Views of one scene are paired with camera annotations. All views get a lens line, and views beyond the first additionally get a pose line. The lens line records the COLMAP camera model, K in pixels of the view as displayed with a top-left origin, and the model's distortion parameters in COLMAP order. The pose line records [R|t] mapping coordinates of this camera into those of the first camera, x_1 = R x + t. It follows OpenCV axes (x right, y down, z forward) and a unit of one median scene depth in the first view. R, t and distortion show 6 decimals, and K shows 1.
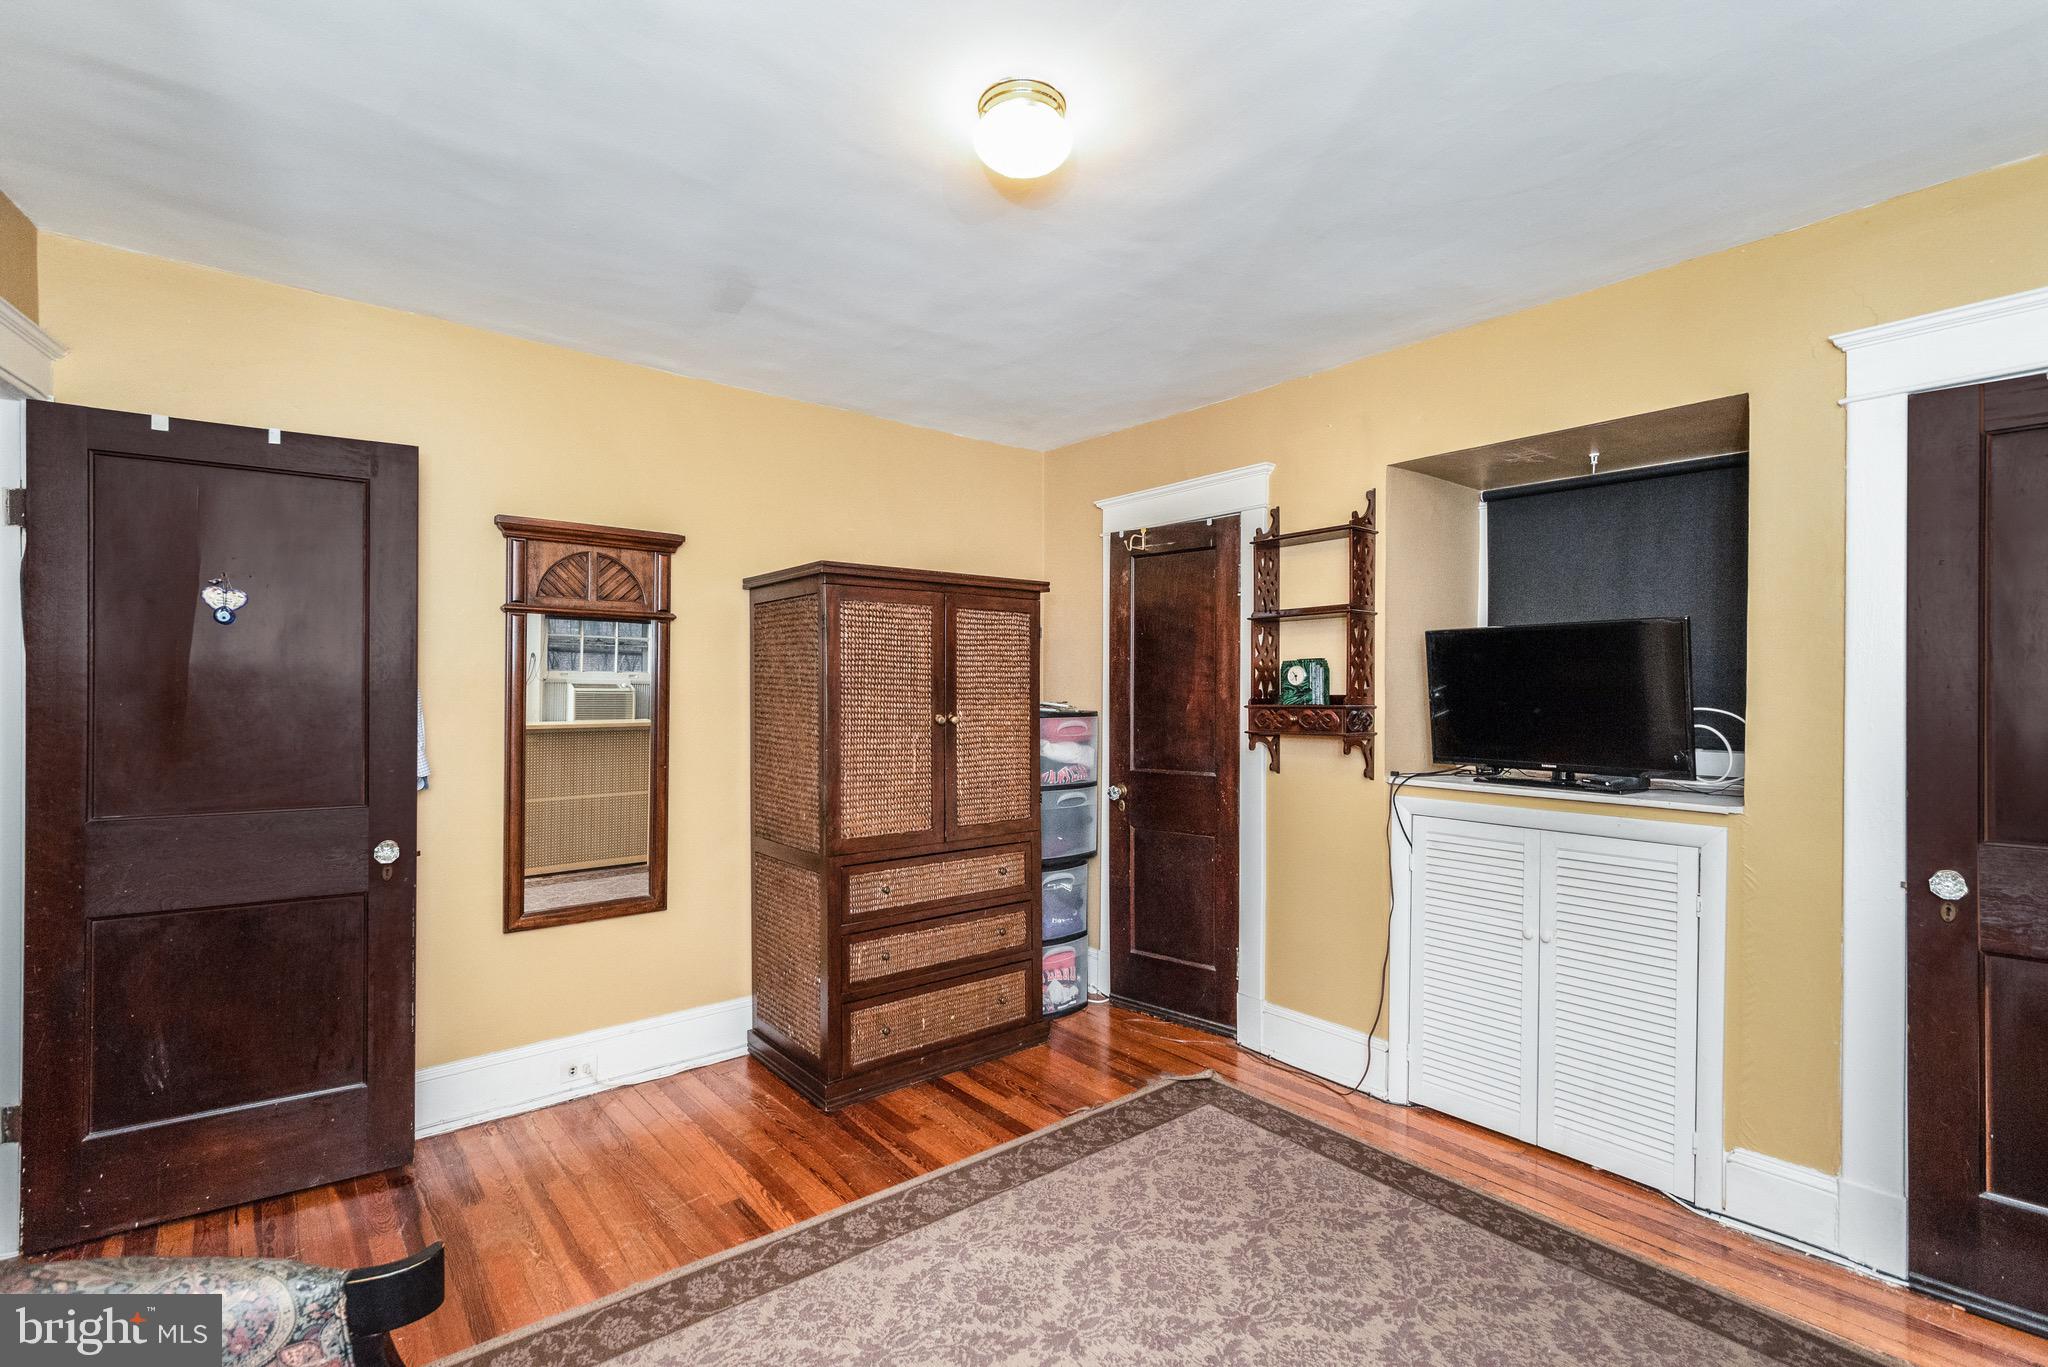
lens RADIAL K [[913.1, 0, 1012.5], [0, 913.1, 691.6], [0, 0, 1]] dist [0.010952, -0.002582]
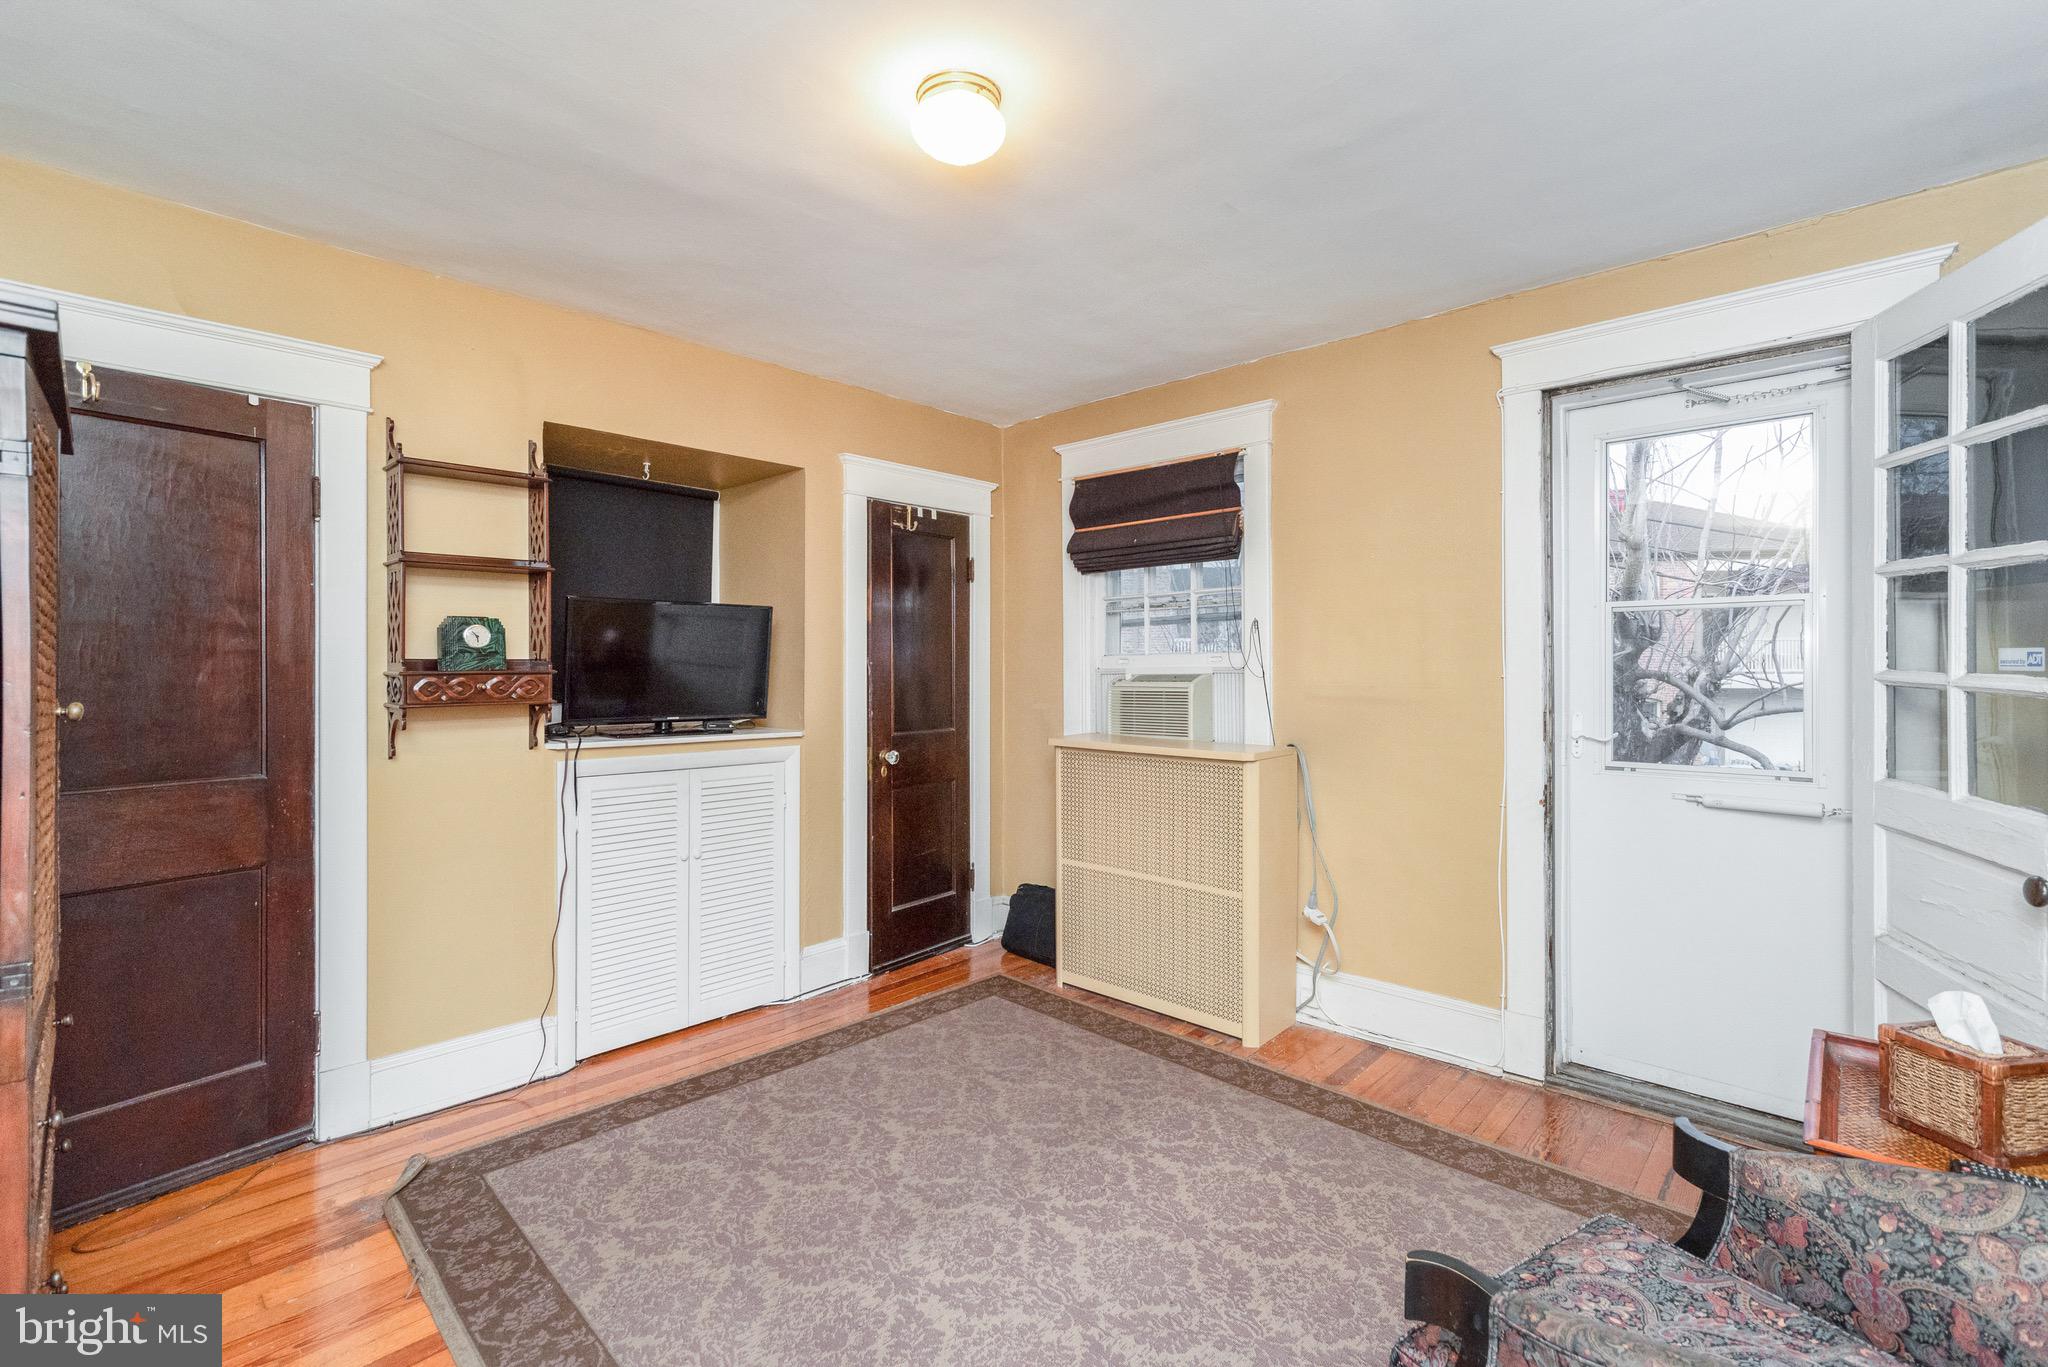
lens RADIAL K [[913.1, 0, 1020.0], [0, 913.1, 667.7], [0, 0, 1]] dist [0.010952, -0.002582]
pose [[-0.106292, -0.005460, 0.994320, -0.684233], [-0.001631, 0.999985, 0.005317, 0.007394], [-0.994334, -0.001057, -0.106299, 0.683912]]
